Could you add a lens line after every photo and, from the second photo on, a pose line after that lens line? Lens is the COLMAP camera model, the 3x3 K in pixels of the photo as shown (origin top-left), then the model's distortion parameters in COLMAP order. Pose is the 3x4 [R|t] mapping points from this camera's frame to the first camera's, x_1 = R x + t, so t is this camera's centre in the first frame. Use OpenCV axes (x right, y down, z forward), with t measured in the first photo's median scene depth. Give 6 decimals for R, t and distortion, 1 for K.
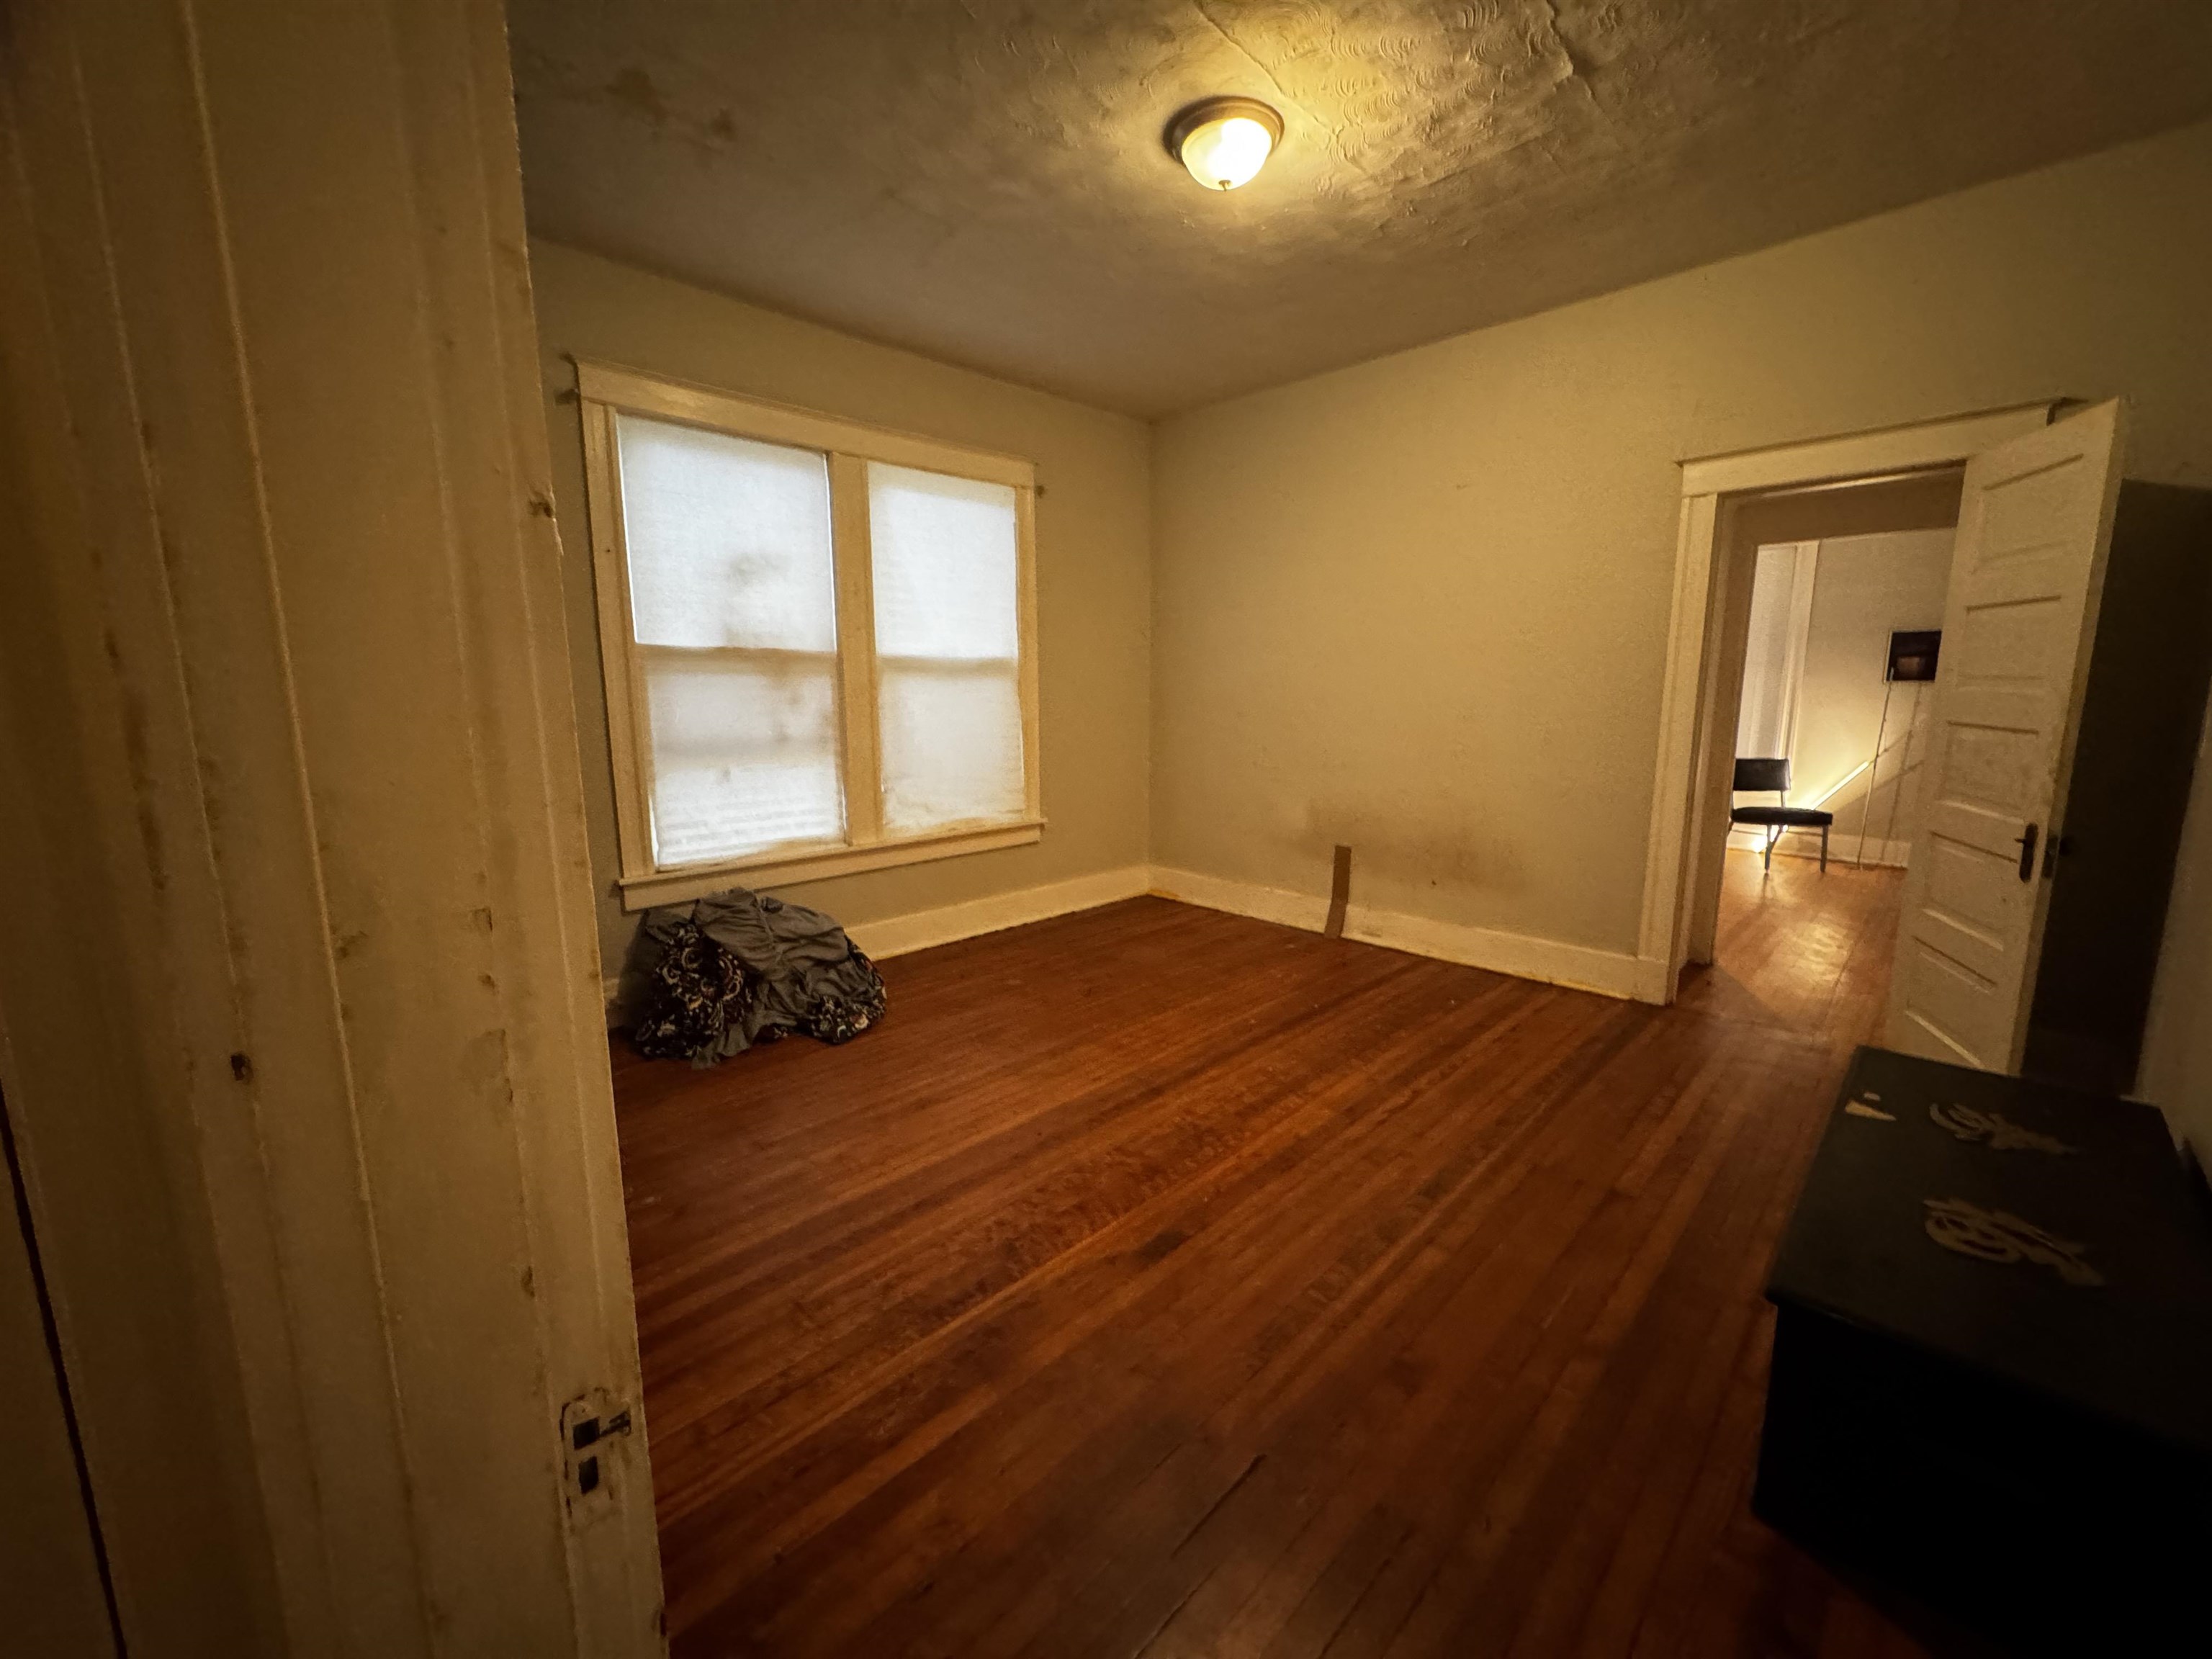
lens RADIAL K [[880.3, 0, 1102.3], [0, 880.3, 820.5], [0, 0, 1]] dist [0.001291, -0.001106]
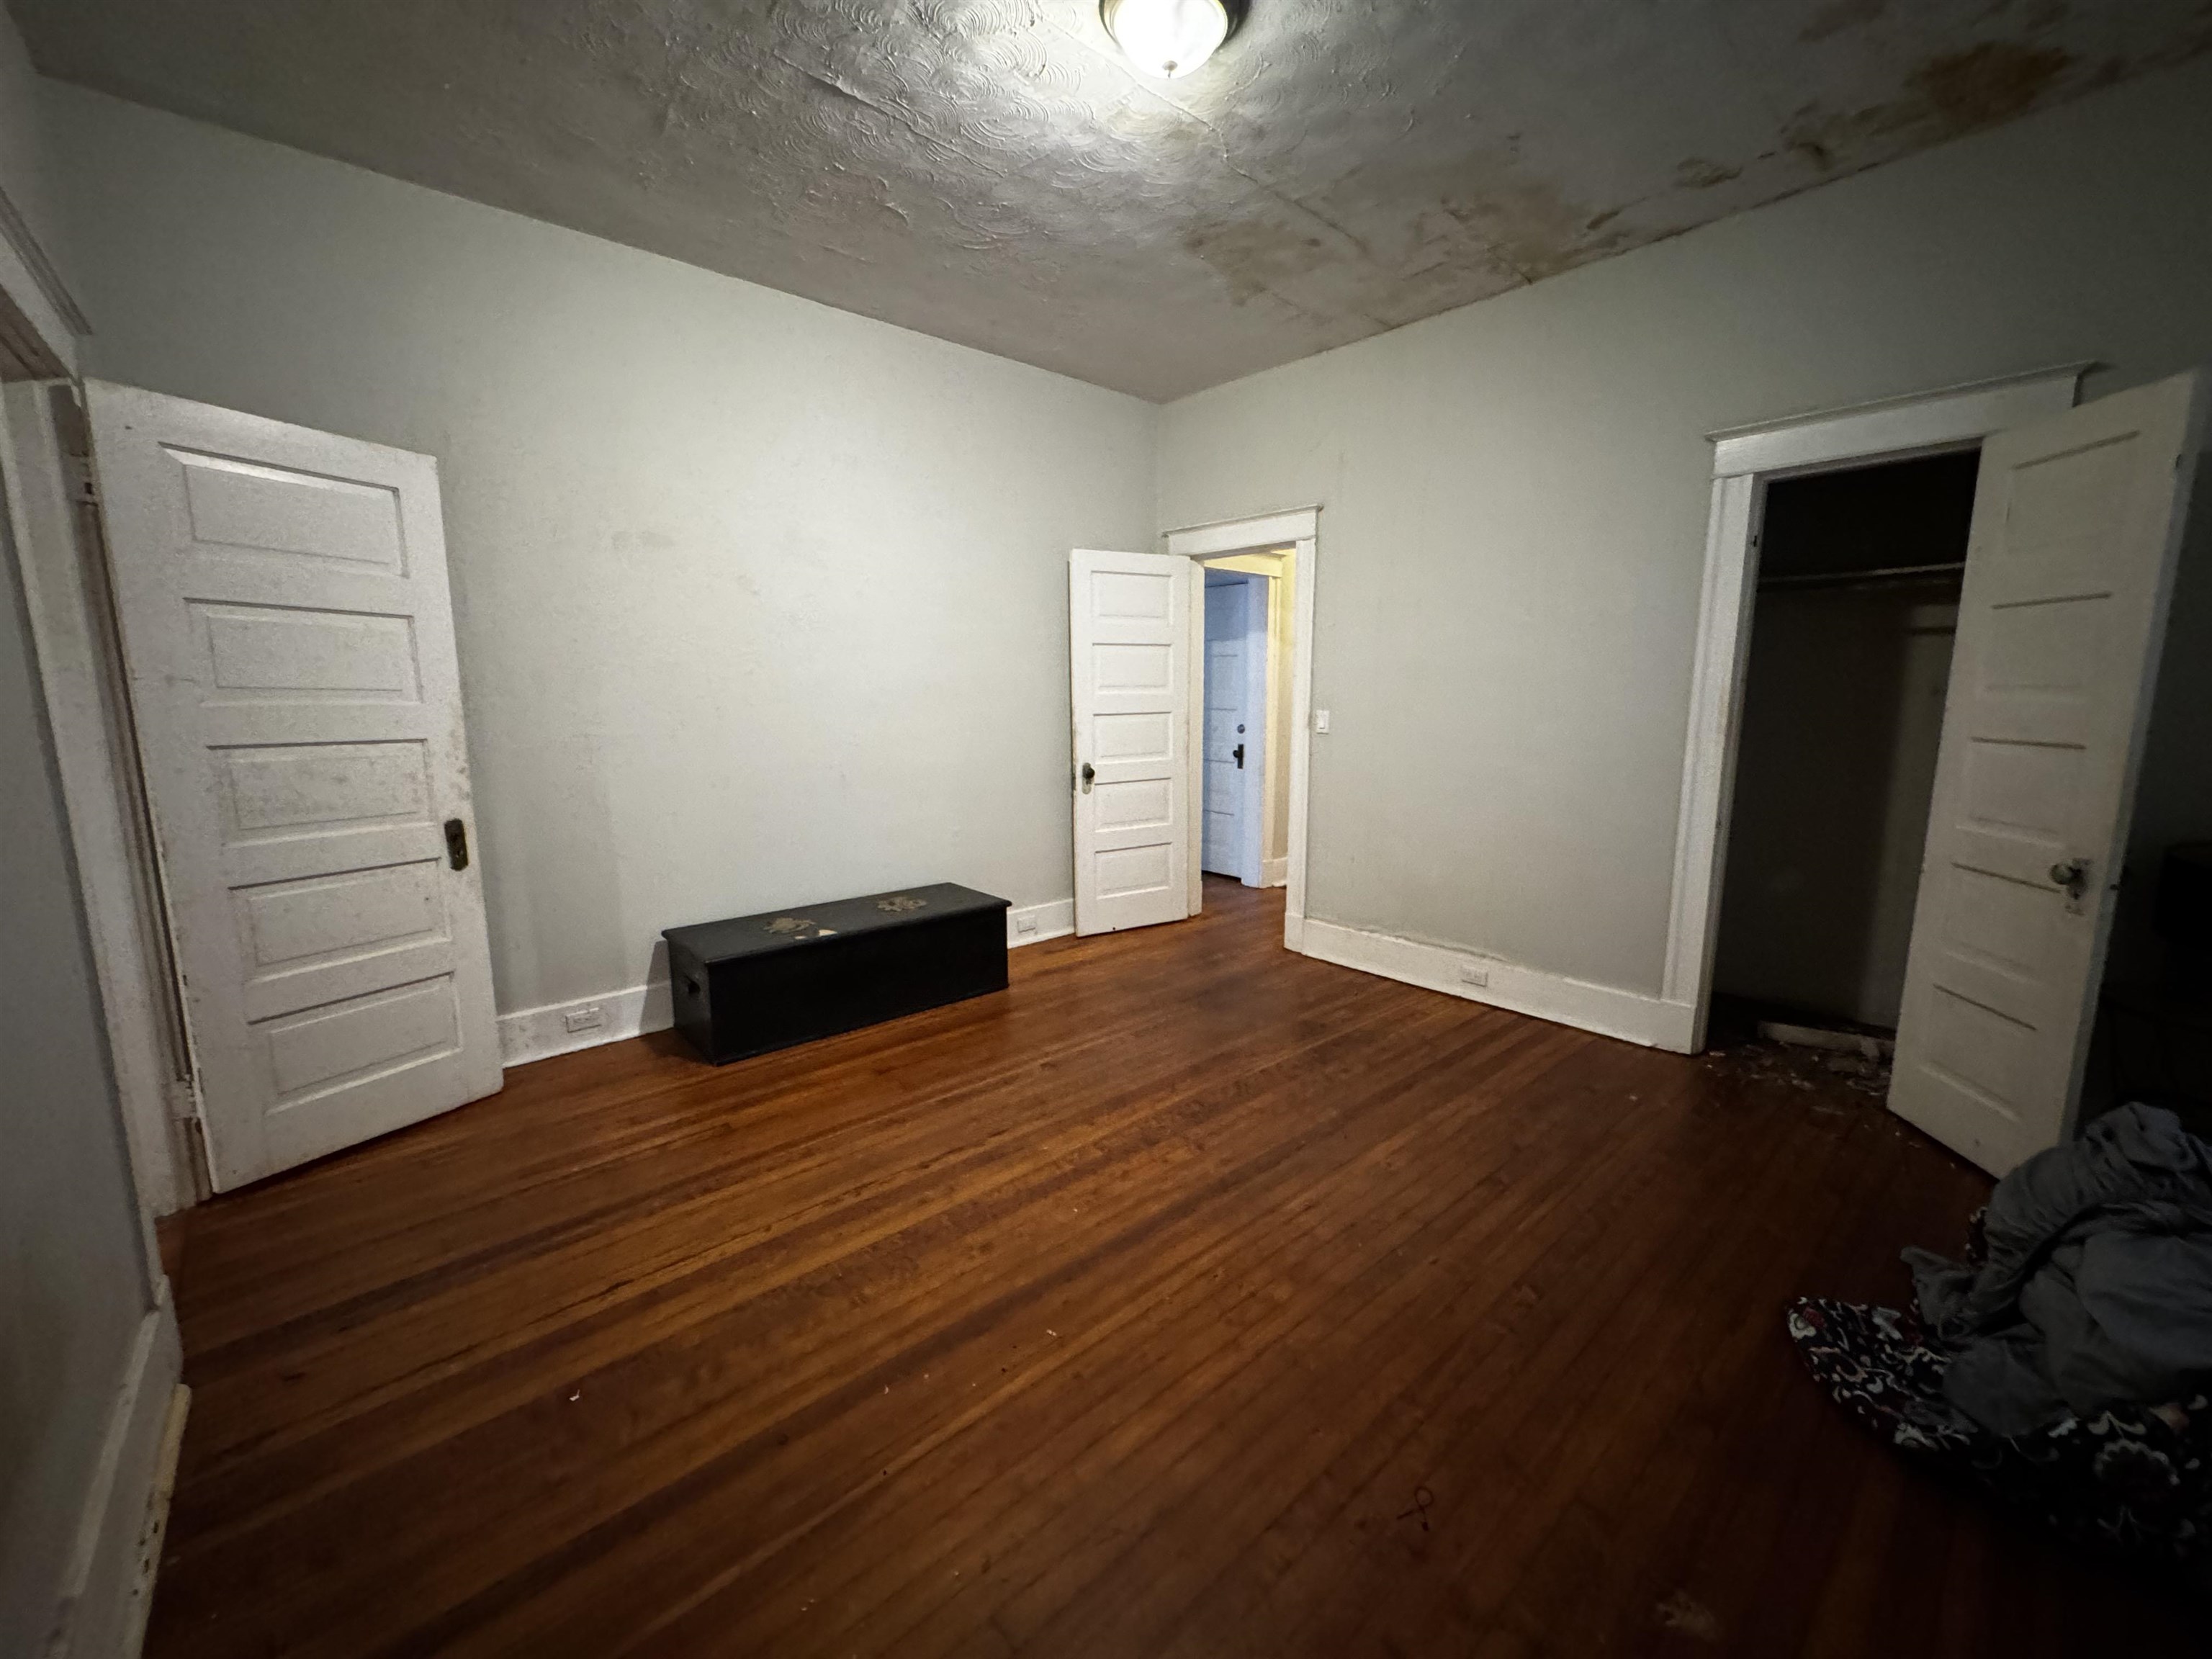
lens RADIAL K [[880.3, 0, 1101.3], [0, 880.3, 838.8], [0, 0, 1]] dist [0.001291, -0.001106]
pose [[-0.998157, -0.003762, 0.060560, 0.145590], [0.015069, 0.951438, 0.307473, -0.275013], [-0.058776, 0.307819, -0.949628, 1.847983]]
